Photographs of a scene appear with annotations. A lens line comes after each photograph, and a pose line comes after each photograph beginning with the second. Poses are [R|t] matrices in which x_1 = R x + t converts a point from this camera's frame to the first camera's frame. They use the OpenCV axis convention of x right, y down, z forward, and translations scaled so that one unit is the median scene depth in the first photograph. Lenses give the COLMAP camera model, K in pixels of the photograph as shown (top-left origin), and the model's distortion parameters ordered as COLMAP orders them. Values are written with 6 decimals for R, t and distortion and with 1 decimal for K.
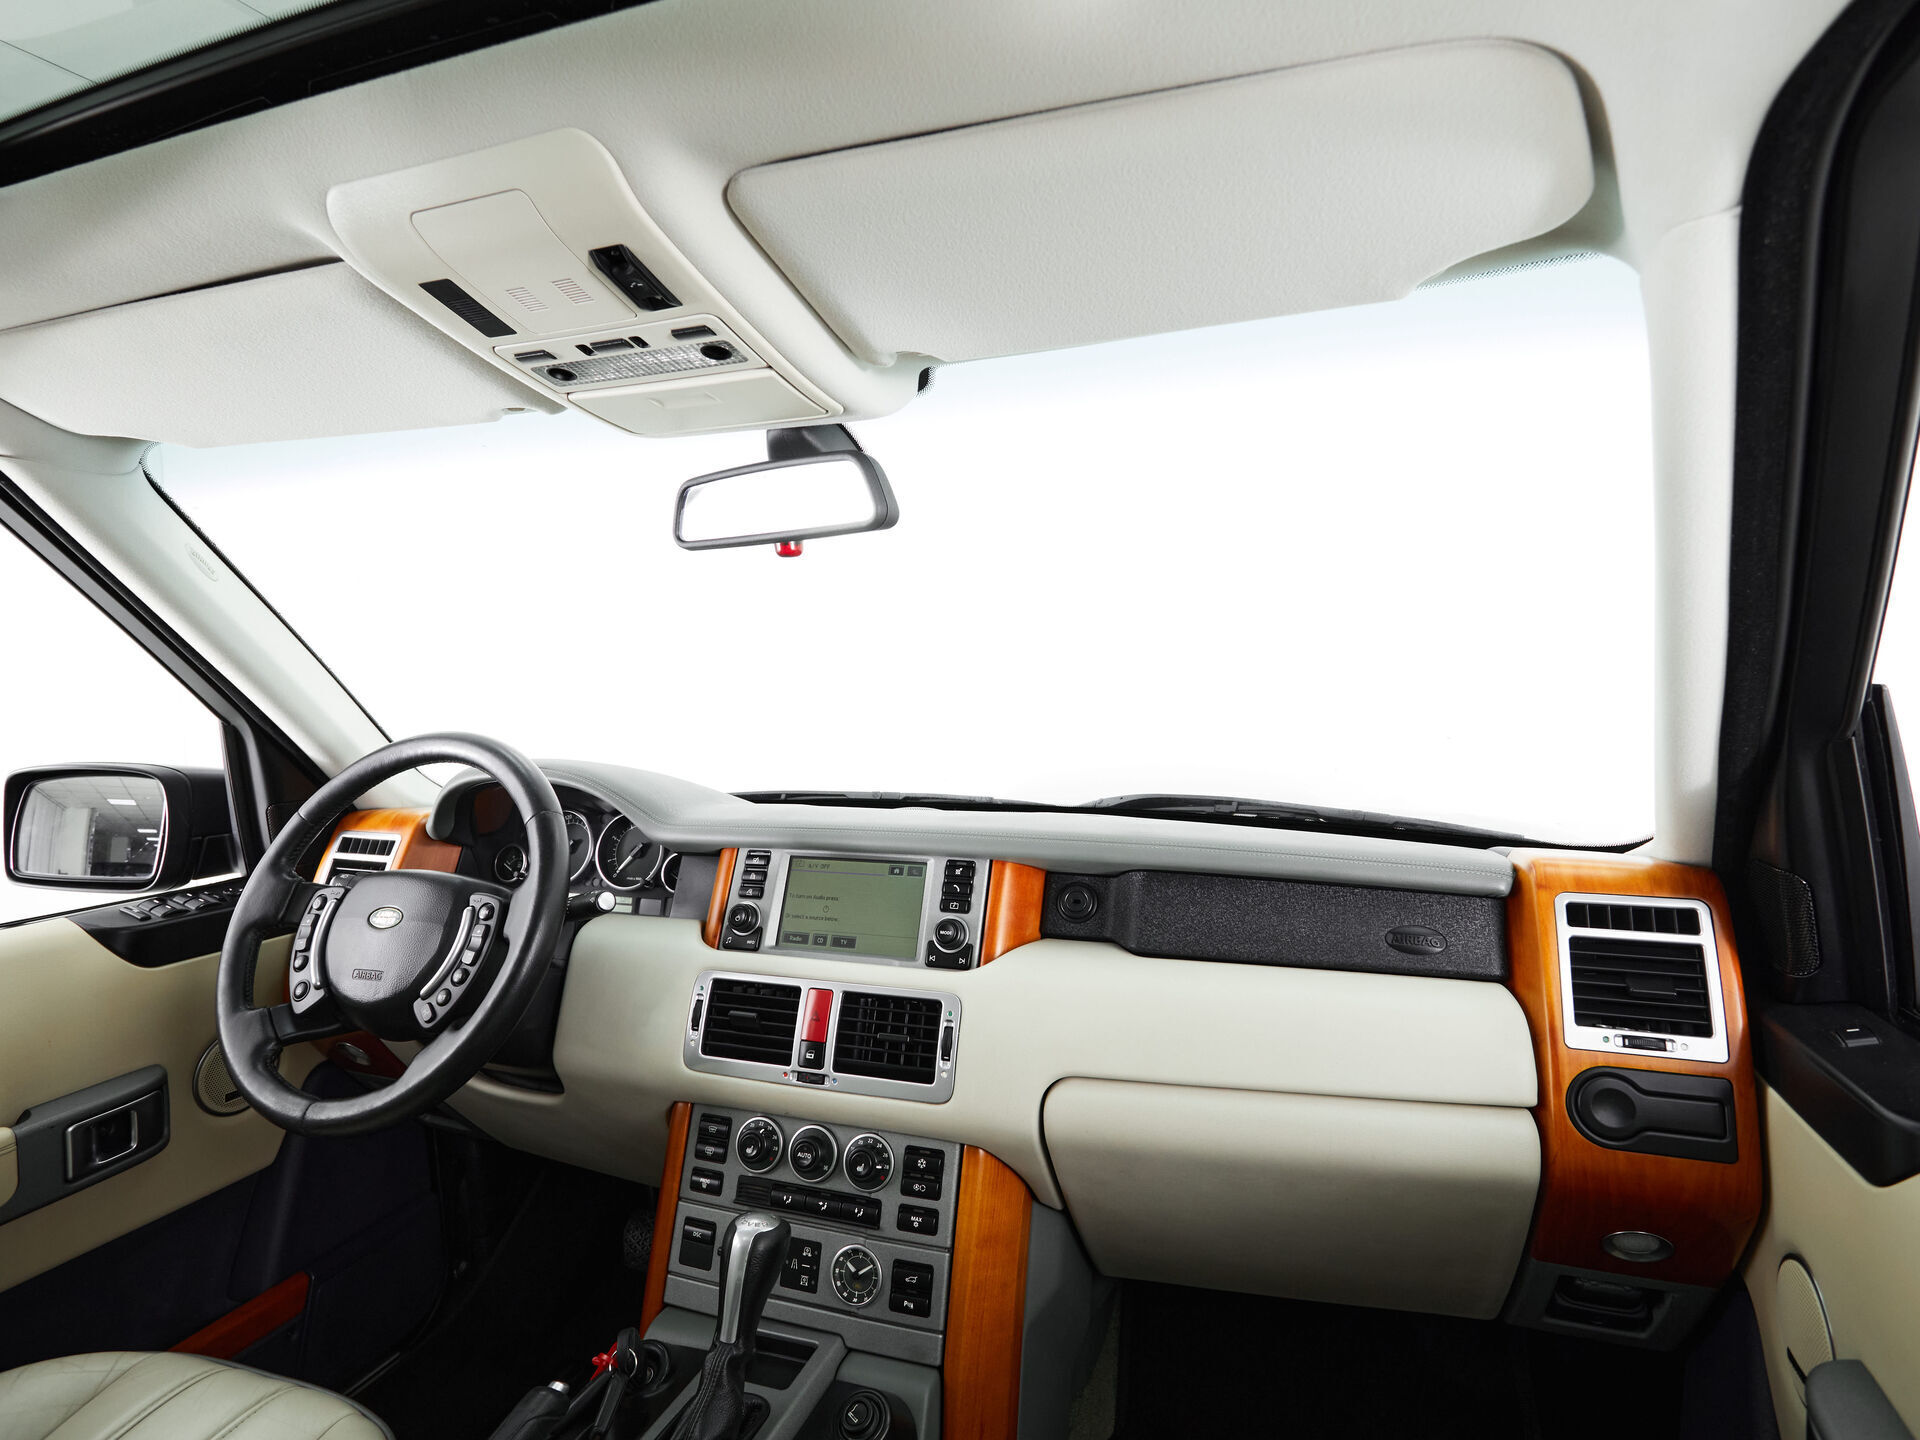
lens RADIAL K [[1014.7, 0, 957.9], [0, 1014.7, 715.0], [0, 0, 1]] dist [-0.002507, -0.002619]
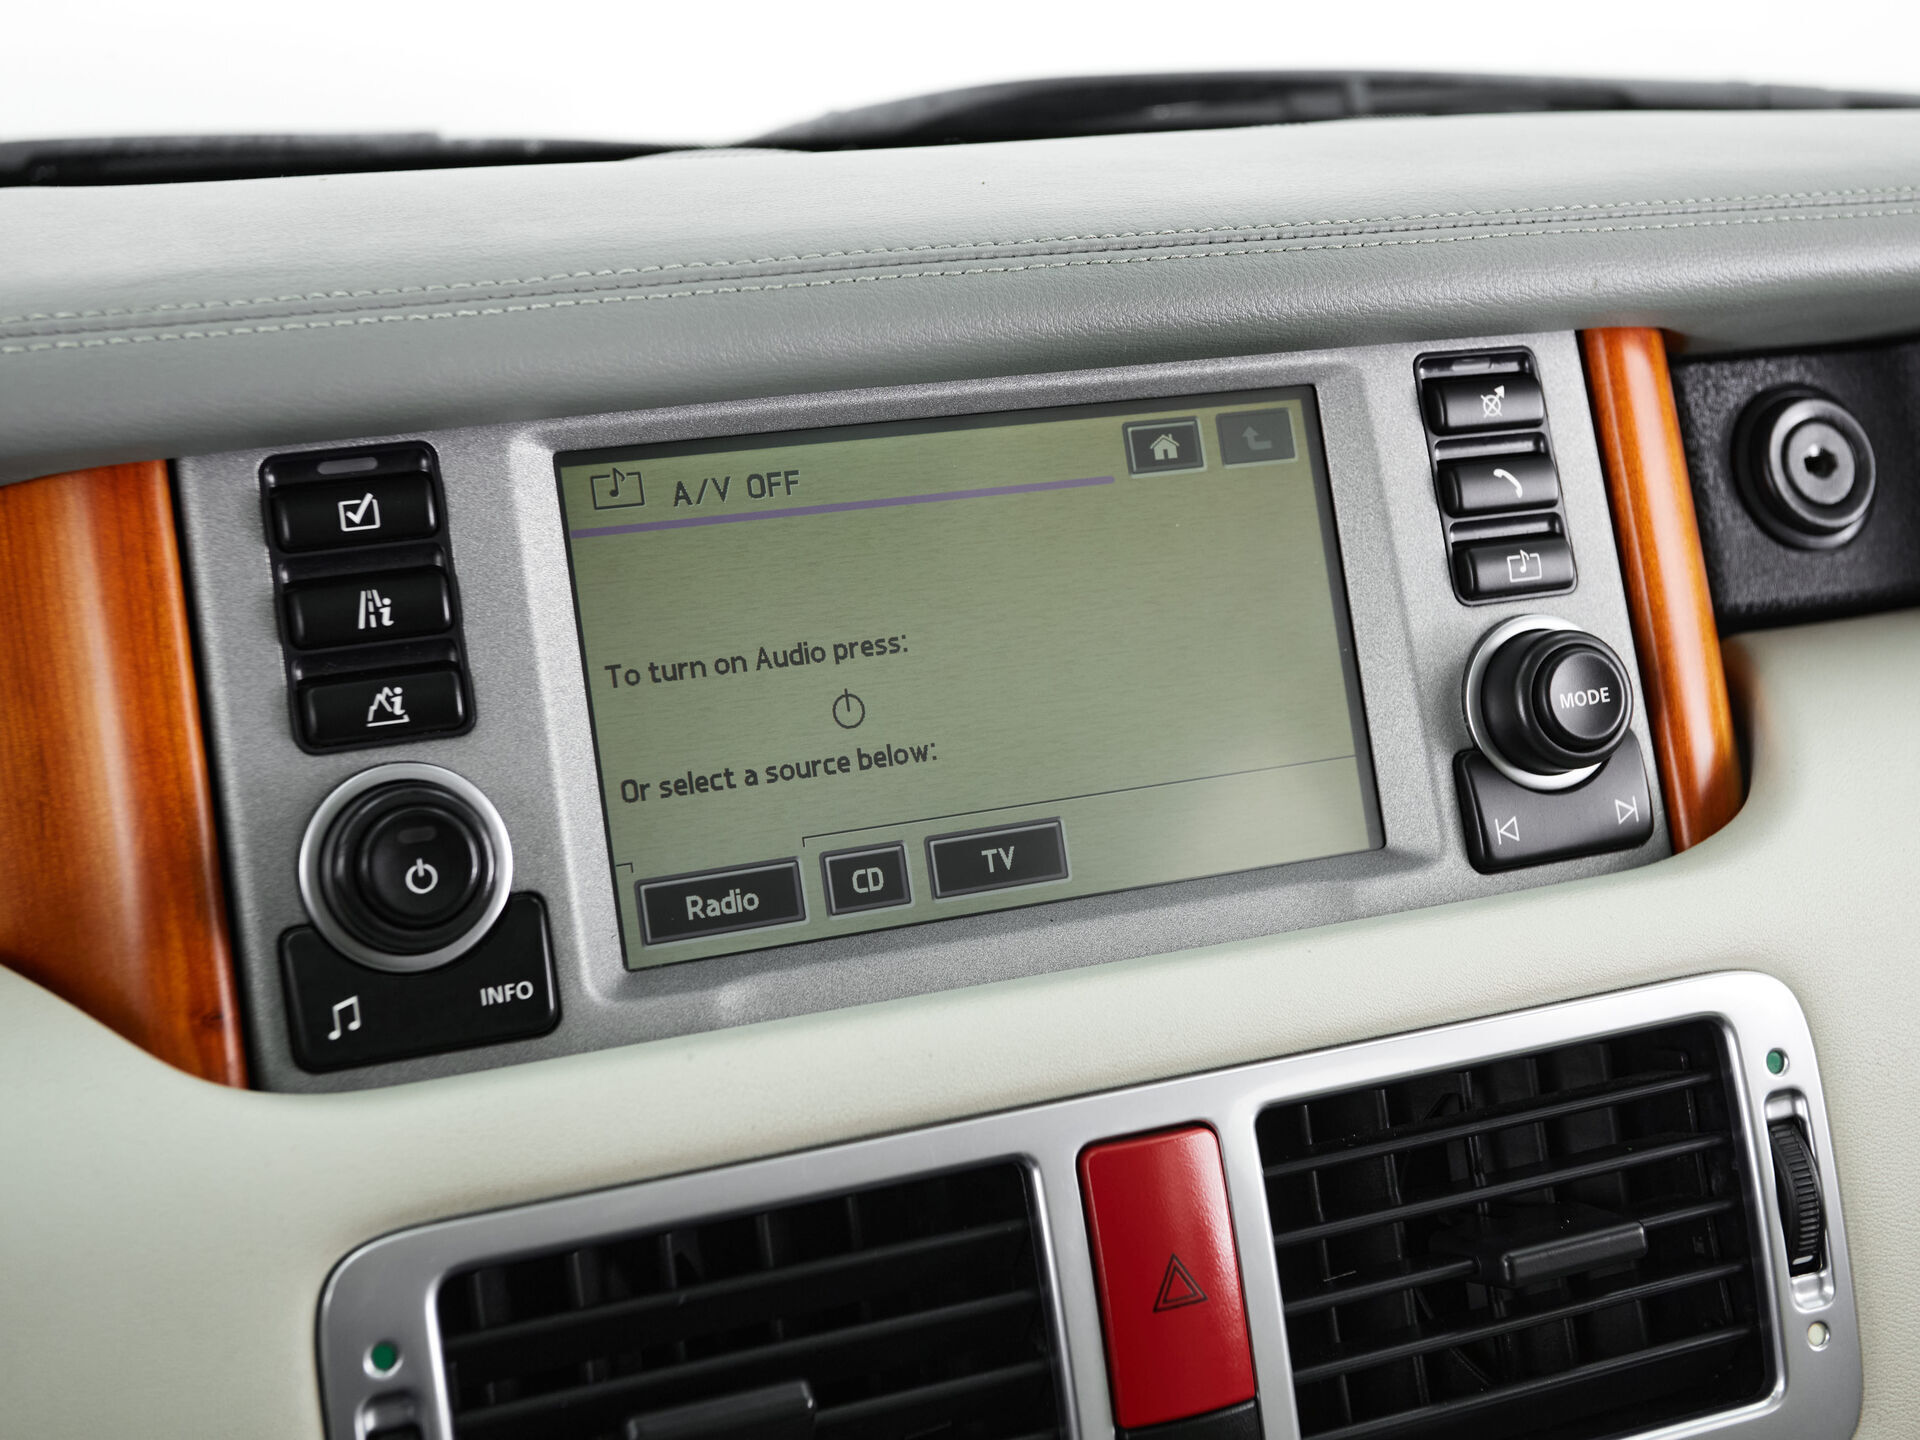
lens RADIAL K [[2621.8, 0, 953.9], [0, 2621.8, 664.9], [0, 0, 1]] dist [0.032272, 0.000000]
pose [[0.743336, -0.191757, 0.640844, -0.445696], [0.018423, 0.963536, 0.266944, 0.063289], [-0.668665, -0.186623, 0.719763, 0.701214]]
